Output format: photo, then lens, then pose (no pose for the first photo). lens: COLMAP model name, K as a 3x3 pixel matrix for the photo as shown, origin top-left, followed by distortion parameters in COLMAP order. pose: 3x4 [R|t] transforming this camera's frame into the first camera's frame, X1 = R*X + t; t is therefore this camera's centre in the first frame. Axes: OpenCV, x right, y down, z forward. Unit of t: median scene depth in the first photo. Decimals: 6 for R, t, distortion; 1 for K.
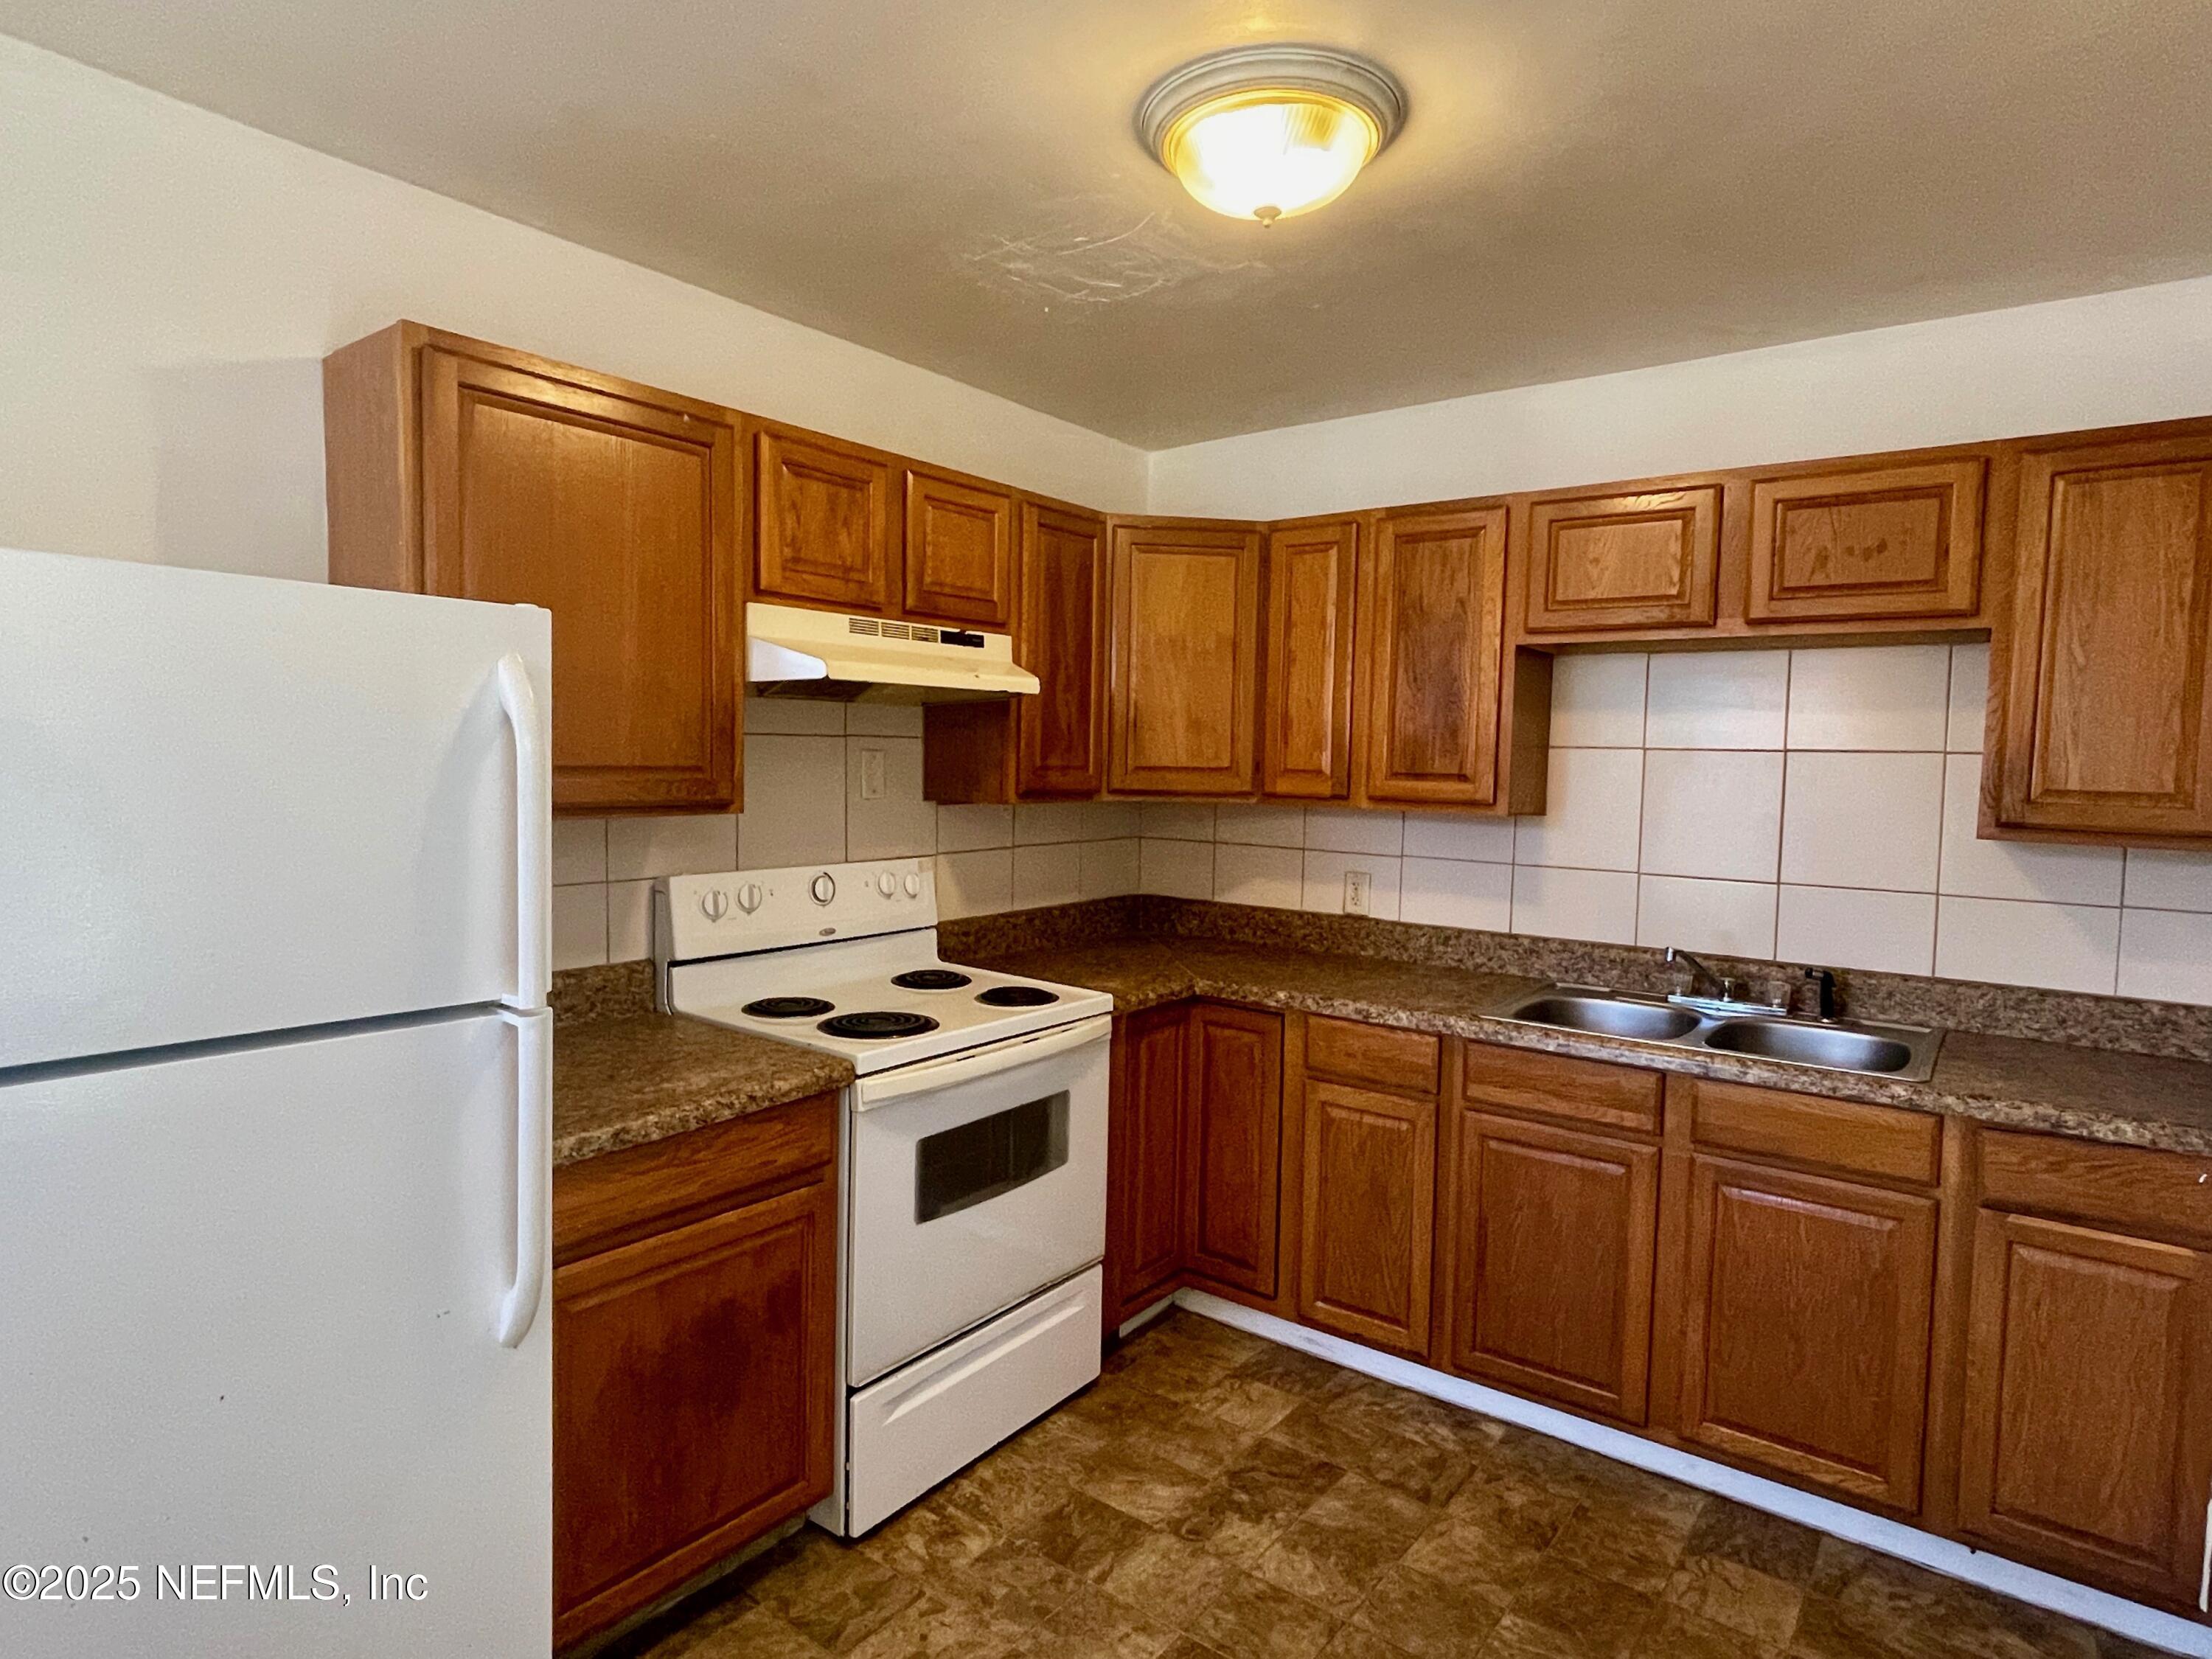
lens RADIAL K [[1217.0, 0, 1116.6], [0, 1217.0, 823.9], [0, 0, 1]] dist [0.004990, -0.005417]
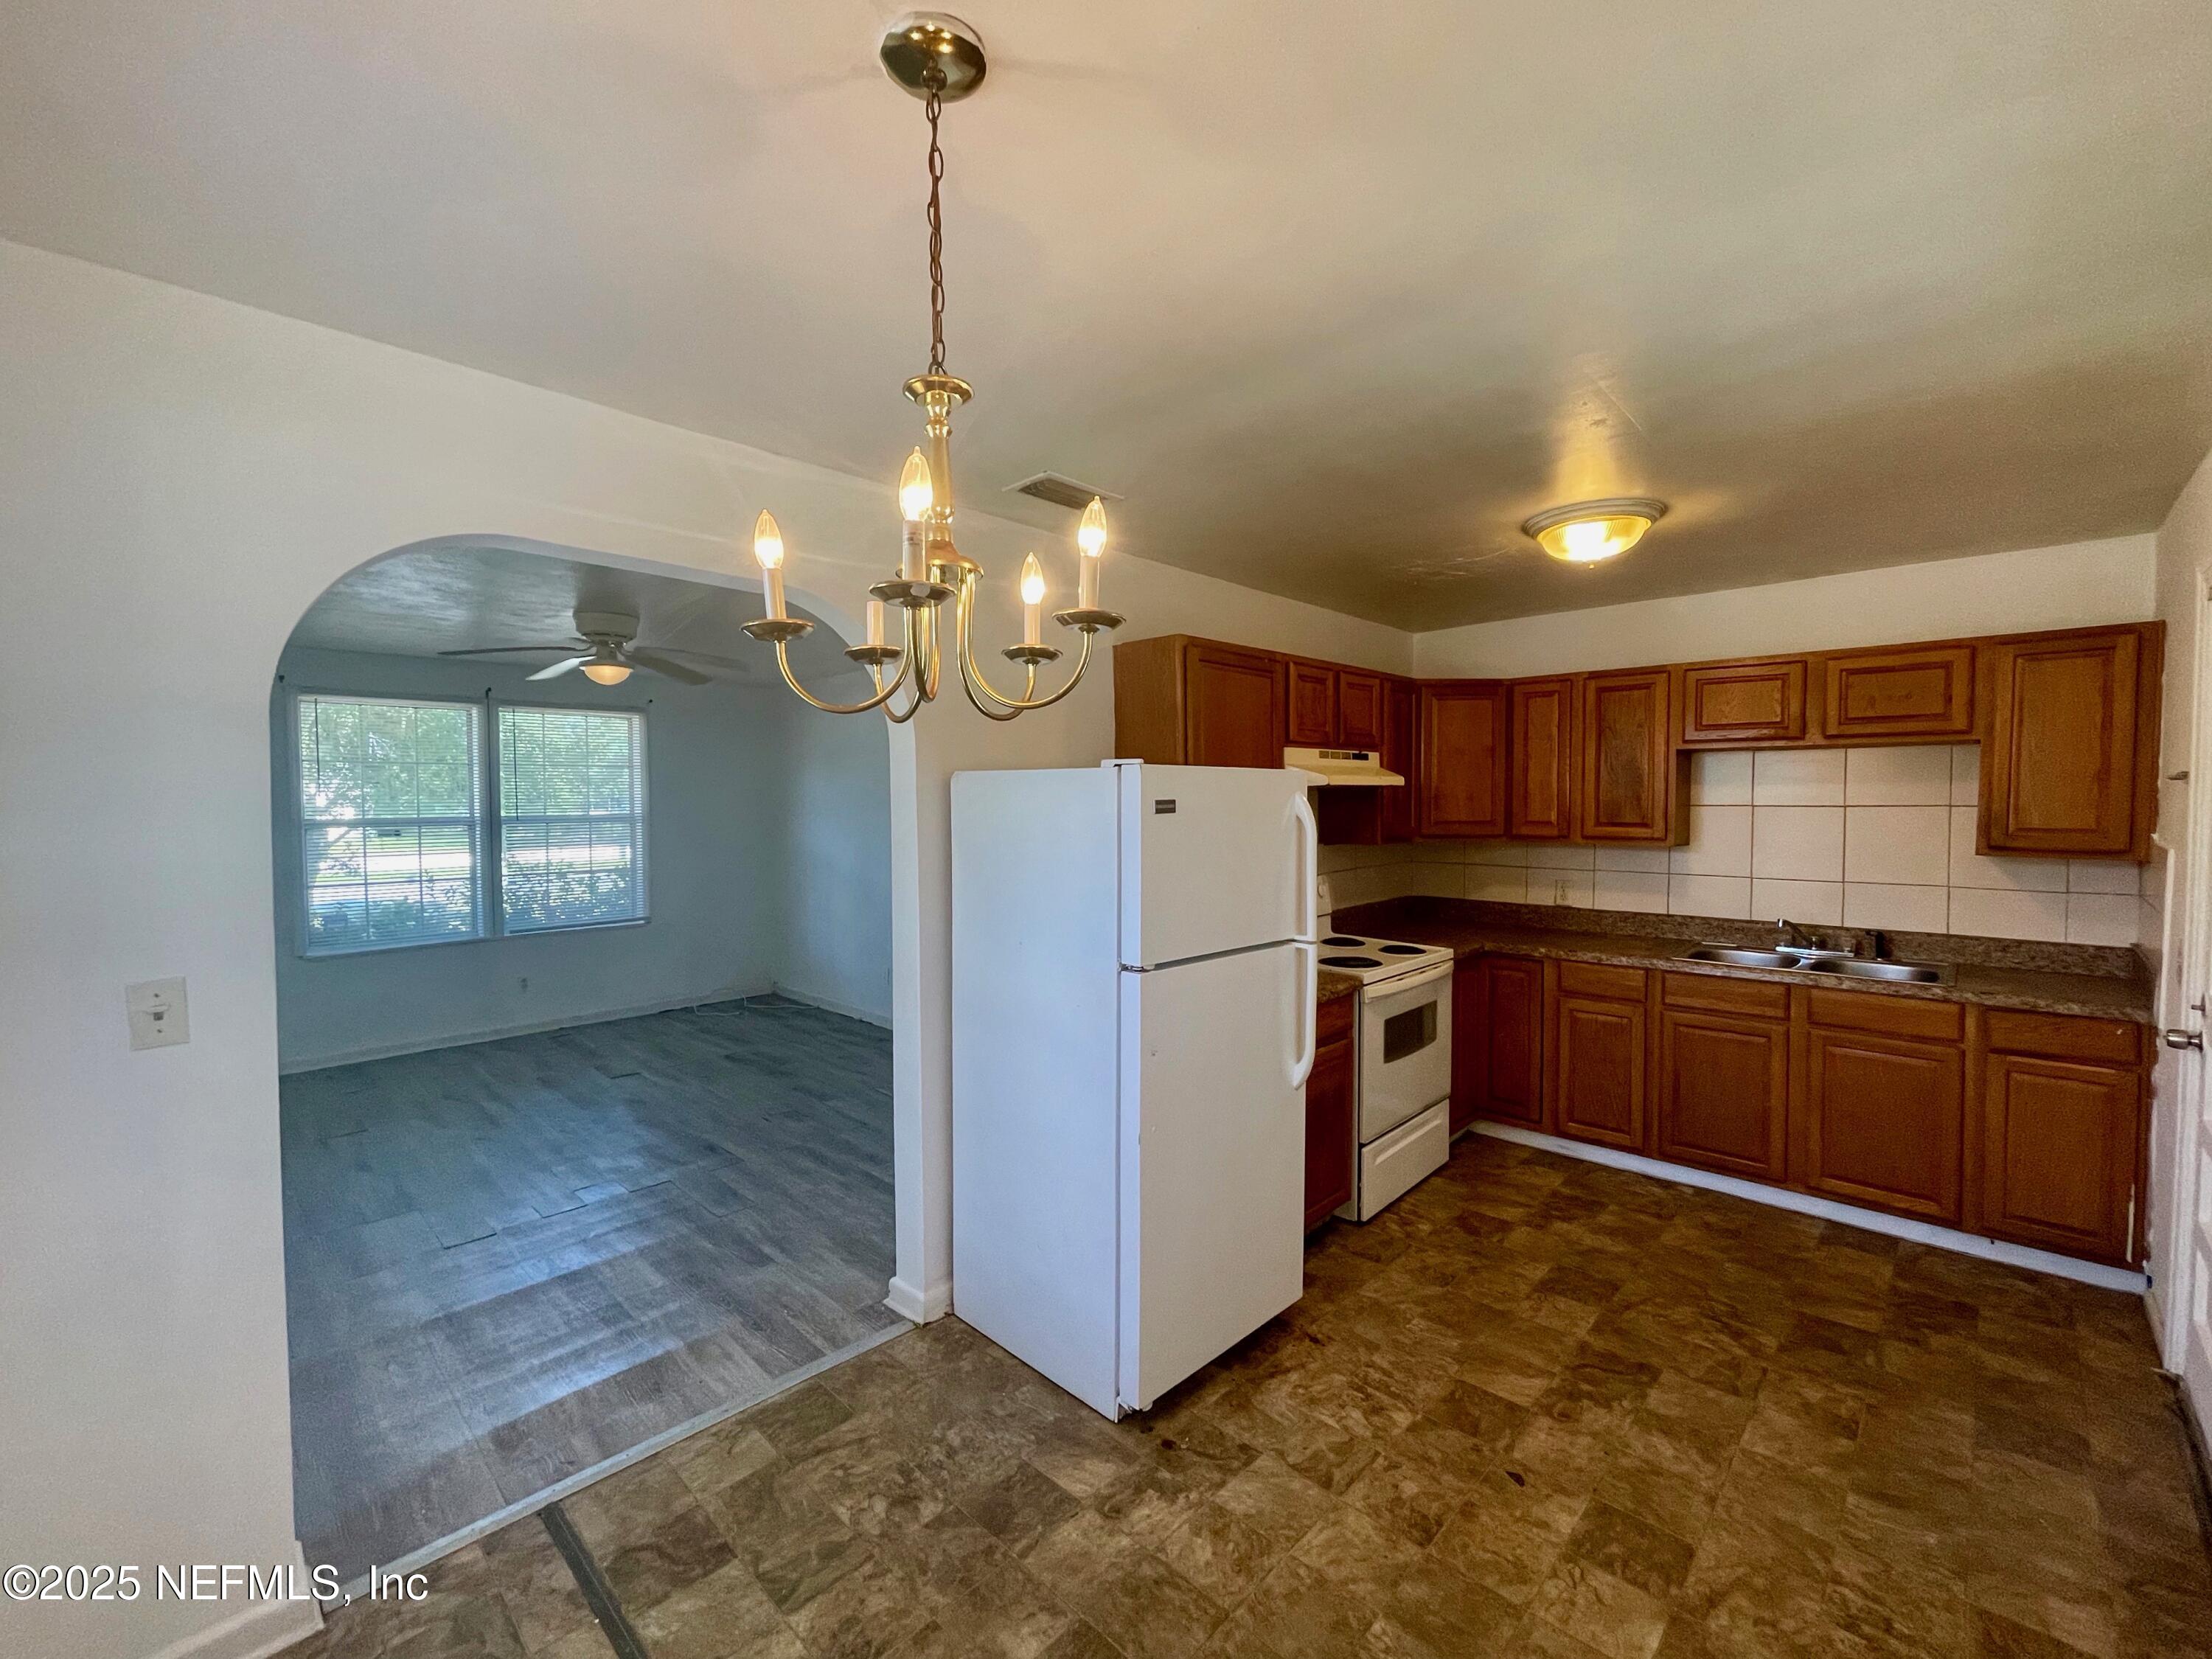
lens RADIAL K [[931.4, 0, 1102.1], [0, 931.4, 831.4], [0, 0, 1]] dist [0.002782, 0.003891]
pose [[0.993663, -0.022820, -0.110059, -0.399152], [0.020617, 0.999564, -0.021118, -0.018757], [0.110493, 0.018715, 0.993701, -0.489636]]
